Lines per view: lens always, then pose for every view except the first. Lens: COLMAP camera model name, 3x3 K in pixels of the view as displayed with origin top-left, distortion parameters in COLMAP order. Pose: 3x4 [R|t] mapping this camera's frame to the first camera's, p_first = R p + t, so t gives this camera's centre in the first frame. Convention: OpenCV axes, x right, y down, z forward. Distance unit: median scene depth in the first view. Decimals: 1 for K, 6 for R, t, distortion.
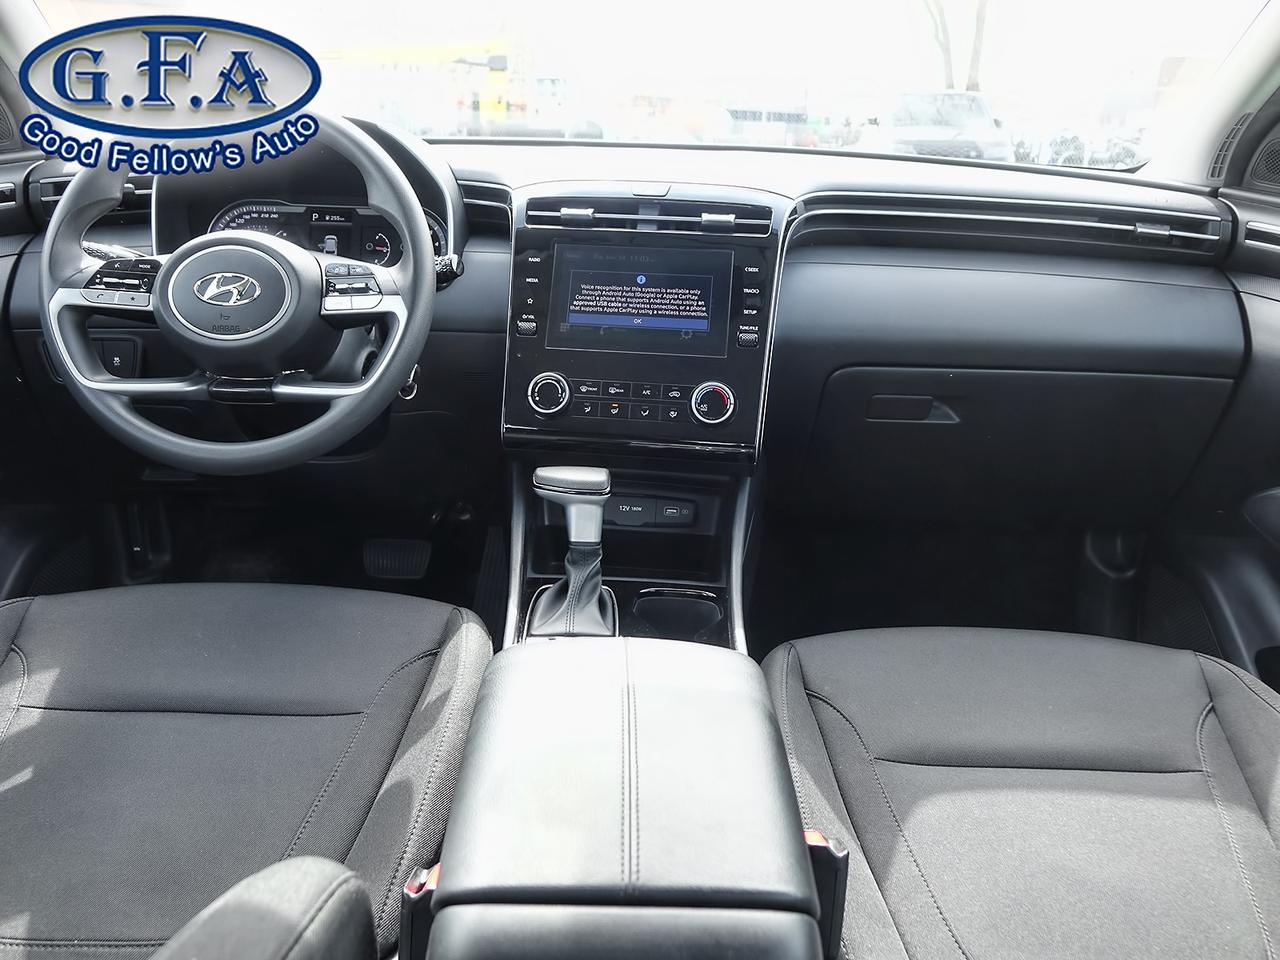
lens RADIAL K [[974.5, 0, 637.3], [0, 974.5, 481.4], [0, 0, 1]] dist [-0.003634, 0.009154]
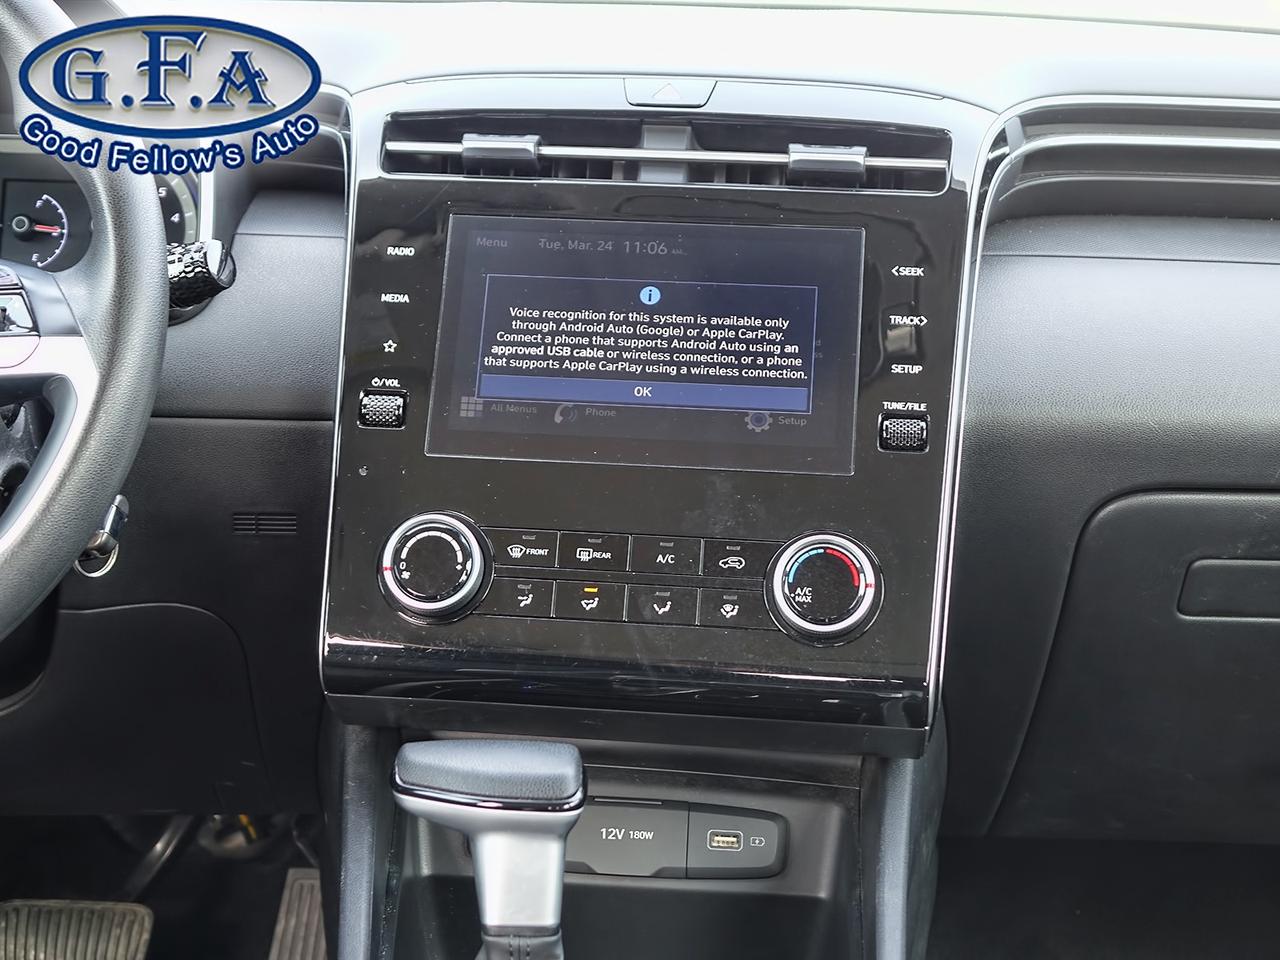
lens RADIAL K [[2130.9, 0, 635.4], [0, 2130.9, 474.5], [0, 0, 1]] dist [-0.014183, 0.000000]
pose [[0.999953, -0.005908, 0.007633, -0.010123], [0.006790, 0.992607, -0.121185, -0.015715], [-0.006861, 0.121231, 0.992601, 0.080449]]
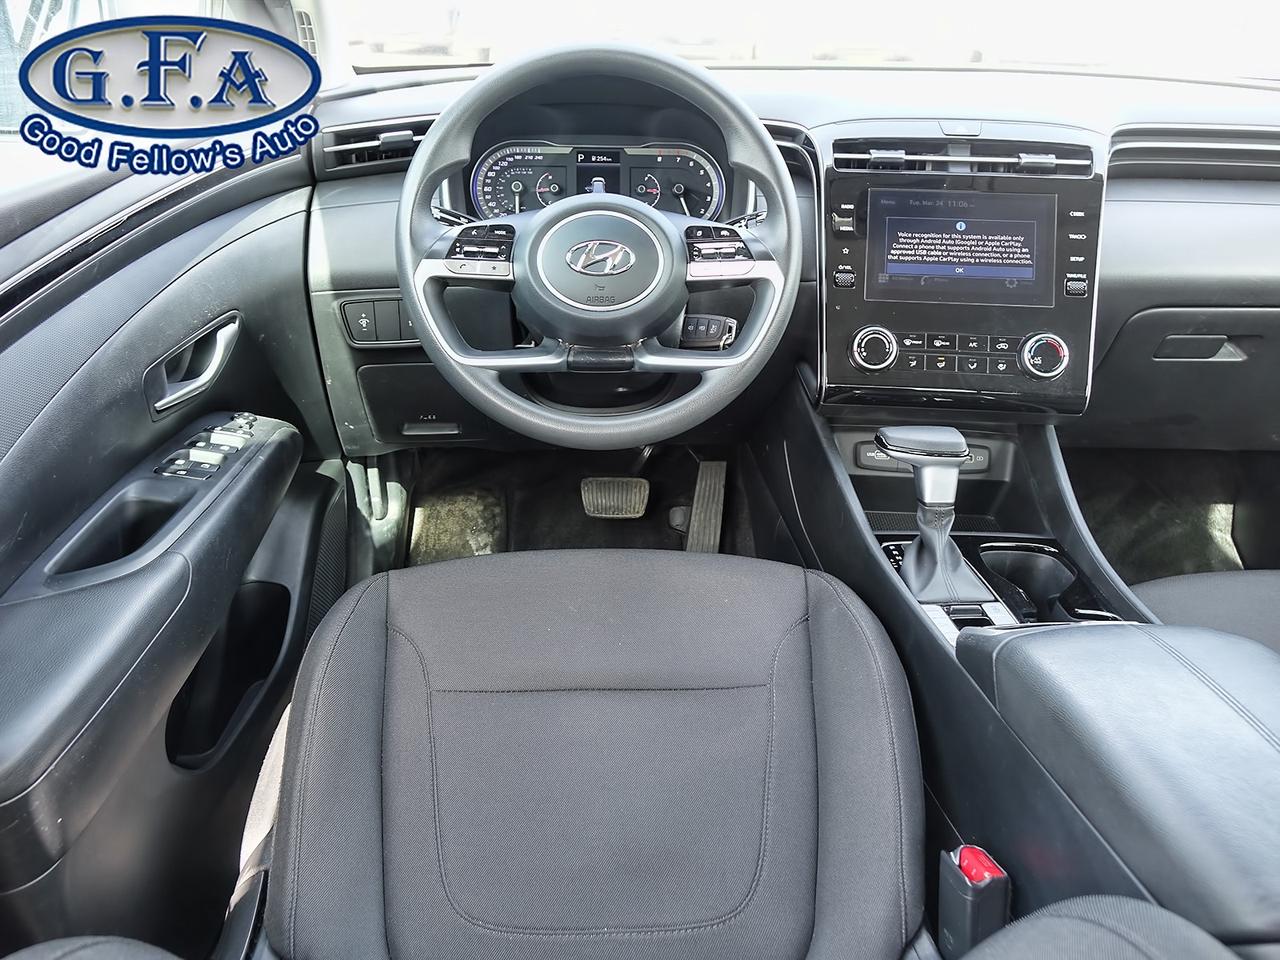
lens RADIAL K [[974.5, 0, 632.5], [0, 974.5, 477.9], [0, 0, 1]] dist [-0.003634, 0.009154]
pose [[0.999371, -0.027166, 0.022785, -0.353473], [0.024369, 0.993053, 0.115114, -0.077730], [-0.025754, -0.114486, 0.993091, 0.014451]]
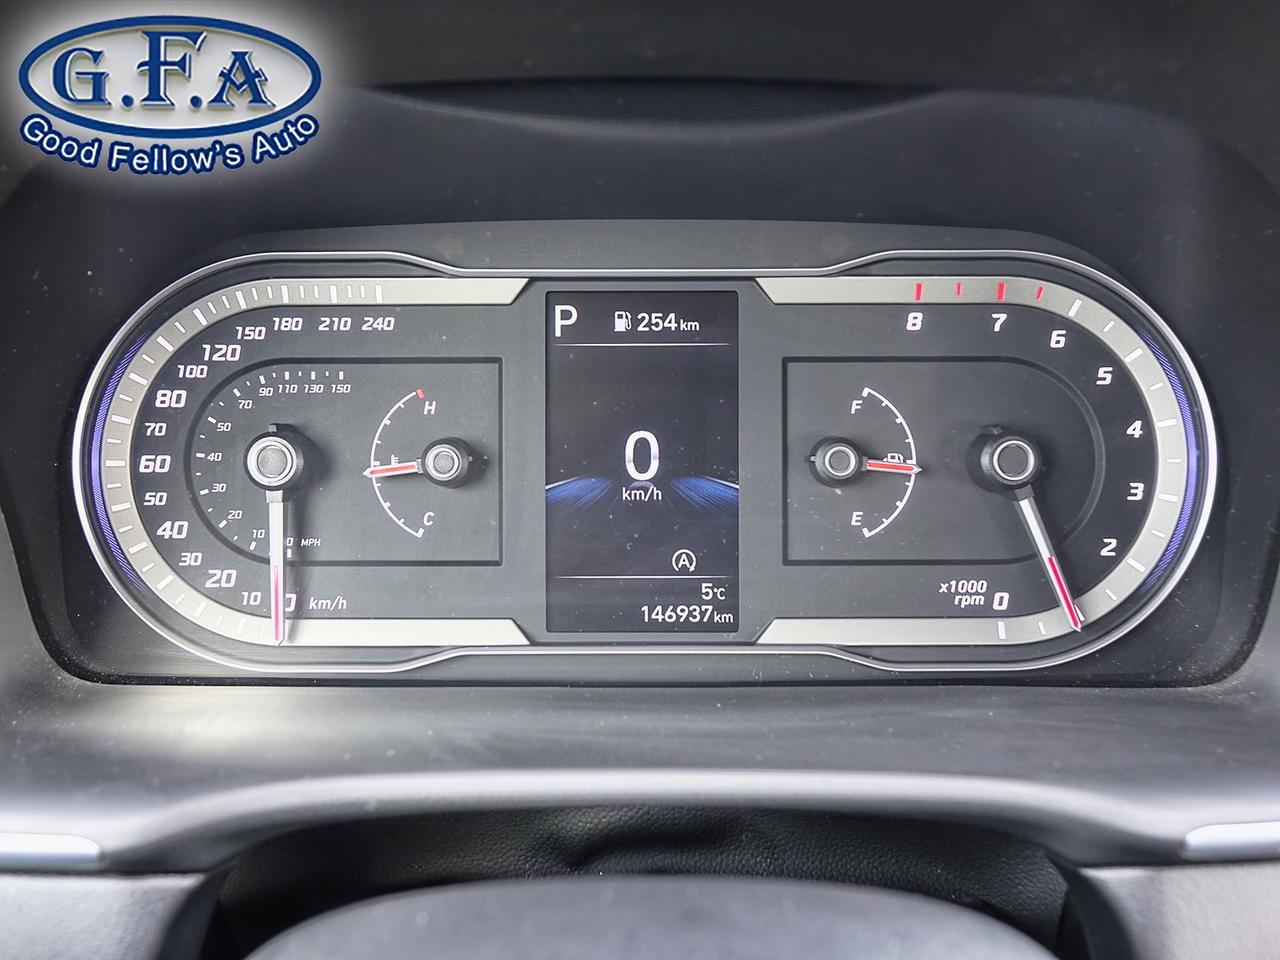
lens RADIAL K [[1139.8, 0, 641.8], [0, 1139.8, 482.1], [0, 0, 1]] dist [-0.024250, -0.002191]
pose [[0.999270, -0.030966, -0.022369, -0.352071], [0.031959, 0.998453, 0.045507, -0.280988], [0.020926, -0.046188, 0.998714, 0.849910]]
